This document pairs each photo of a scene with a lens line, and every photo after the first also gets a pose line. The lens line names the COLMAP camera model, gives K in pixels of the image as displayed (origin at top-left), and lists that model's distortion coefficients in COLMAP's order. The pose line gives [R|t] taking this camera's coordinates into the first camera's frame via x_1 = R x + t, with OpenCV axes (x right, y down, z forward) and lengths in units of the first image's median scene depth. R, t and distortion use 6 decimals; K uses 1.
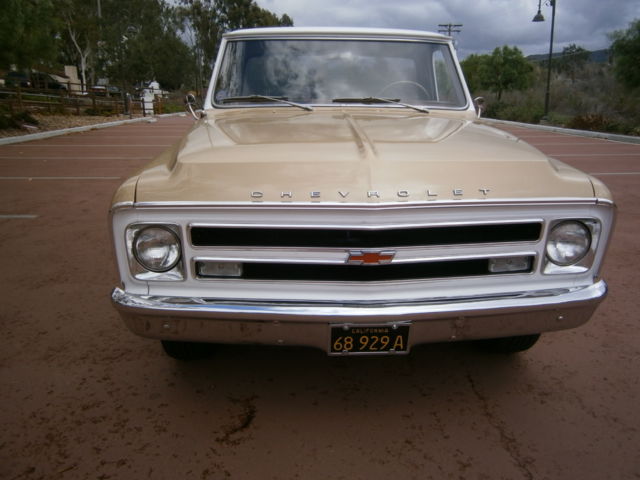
lens RADIAL K [[492.6, 0, 320.0], [0, 492.6, 240.0], [0, 0, 1]] dist [-0.043836, 0.040251]
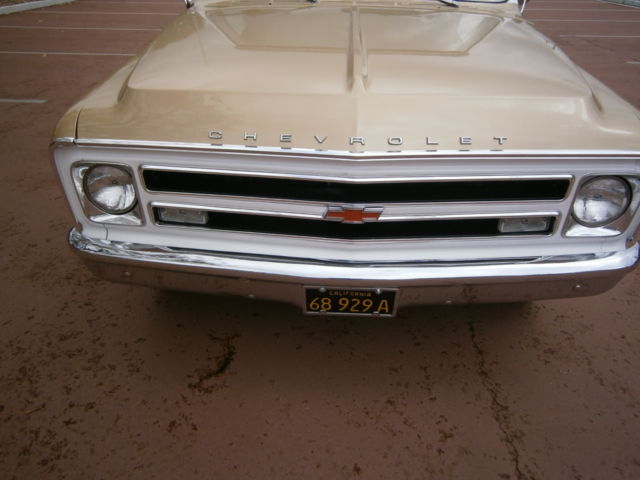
lens RADIAL K [[493.1, 0, 319.4], [0, 493.1, 232.6], [0, 0, 1]] dist [-0.046399, 0.038723]
pose [[0.996771, 0.047312, -0.064881, 0.093588], [-0.030960, 0.971952, 0.233132, -0.117155], [0.074091, -0.230370, 0.970278, 0.161543]]
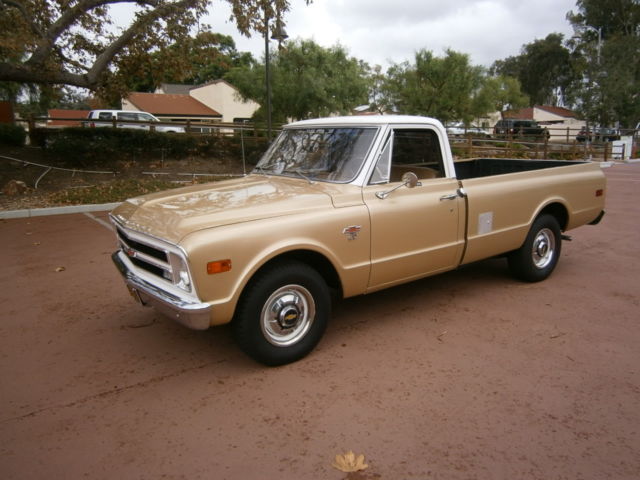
lens RADIAL K [[492.6, 0, 320.0], [0, 492.6, 240.0], [0, 0, 1]] dist [-0.043836, 0.040251]
pose [[0.554585, 0.158747, -0.816844, 2.061840], [-0.220864, 0.974507, 0.039435, -0.255450], [0.802281, 0.158541, 0.575509, 0.400392]]
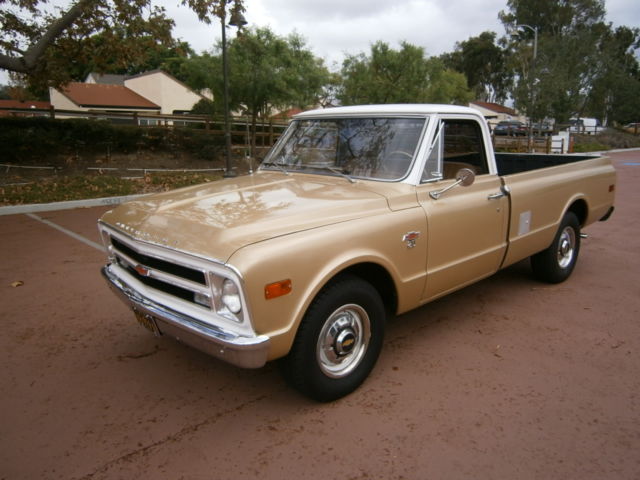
lens RADIAL K [[492.6, 0, 320.0], [0, 492.6, 240.0], [0, 0, 1]] dist [-0.043836, 0.040251]
pose [[0.654600, 0.155514, -0.739807, 1.584808], [-0.204575, 0.978540, 0.024684, -0.213291], [0.727769, 0.135188, 0.672366, 0.276341]]
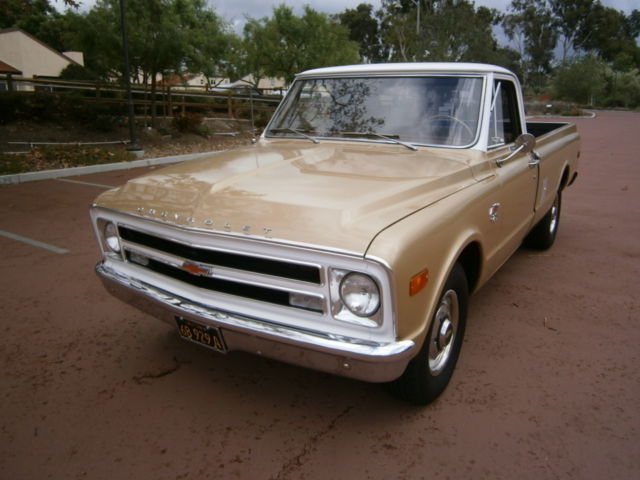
lens RADIAL K [[490.6, 0, 320.0], [0, 490.6, 240.0], [0, 0, 1]] dist [-0.047434, 0.042915]
pose [[0.816949, 0.154584, -0.555606, 0.979094], [-0.161472, 0.986185, 0.036957, -0.127047], [0.553643, 0.059523, 0.830624, 0.106216]]
